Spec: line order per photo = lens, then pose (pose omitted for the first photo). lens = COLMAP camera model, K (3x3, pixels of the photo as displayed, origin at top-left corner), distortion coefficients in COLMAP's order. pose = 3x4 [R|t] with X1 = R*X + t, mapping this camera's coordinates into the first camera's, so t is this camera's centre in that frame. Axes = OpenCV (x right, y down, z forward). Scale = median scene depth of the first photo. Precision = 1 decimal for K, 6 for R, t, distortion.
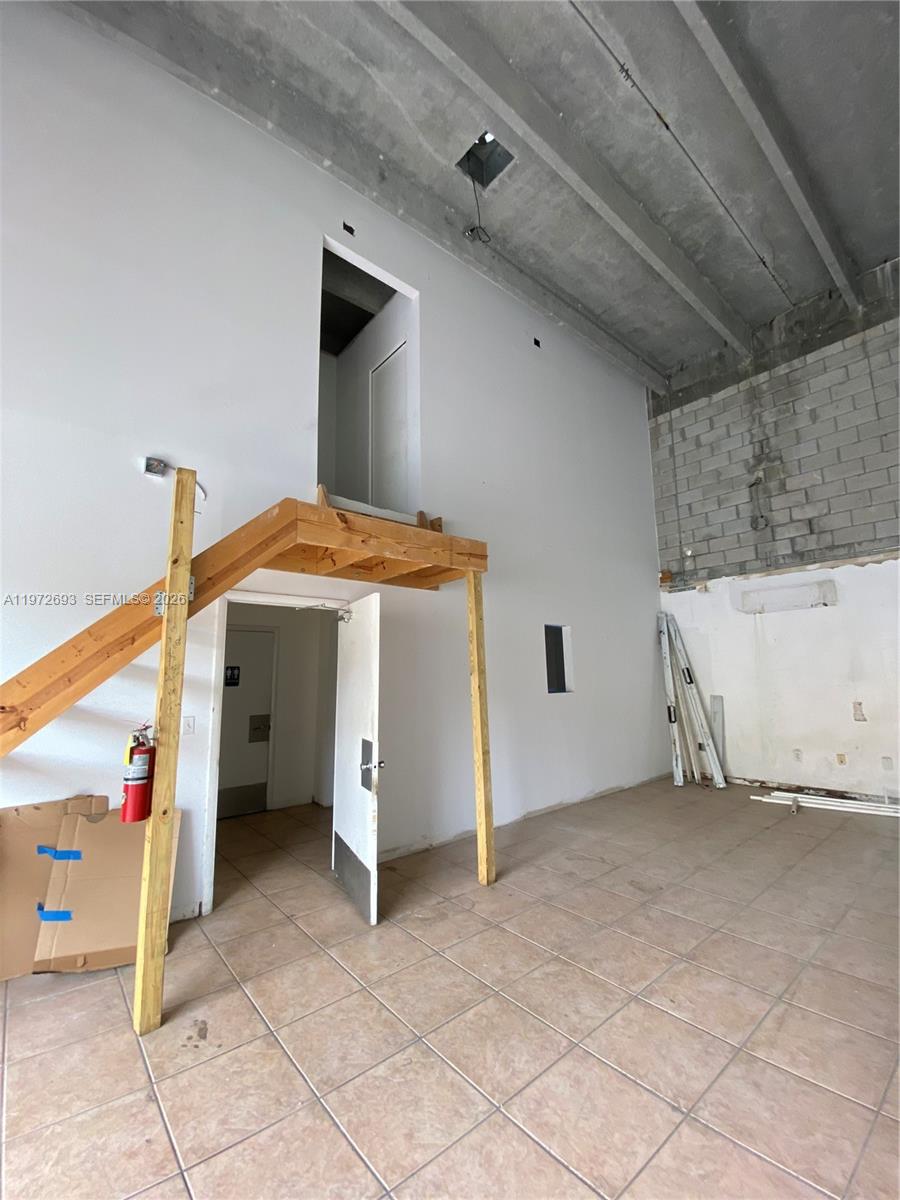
lens RADIAL K [[483.0, 0, 450.0], [0, 483.0, 602.3], [0, 0, 1]] dist [-0.014130, -0.000751]
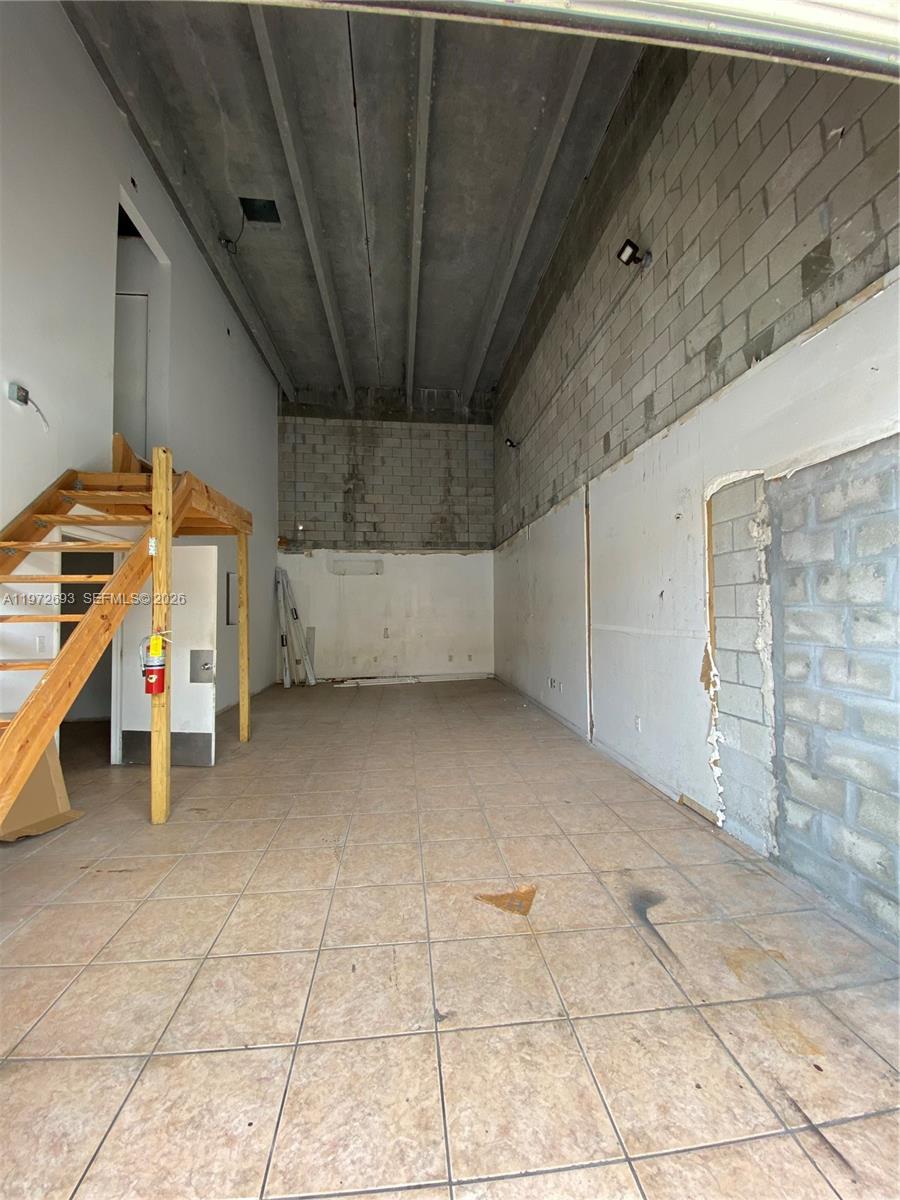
lens RADIAL K [[483.0, 0, 453.9], [0, 483.0, 603.5], [0, 0, 1]] dist [-0.014130, -0.000751]
pose [[0.548080, 0.032092, 0.835810, -0.459286], [-0.126662, 0.990924, 0.045010, -0.002739], [-0.826780, -0.130534, 0.547171, -0.179751]]
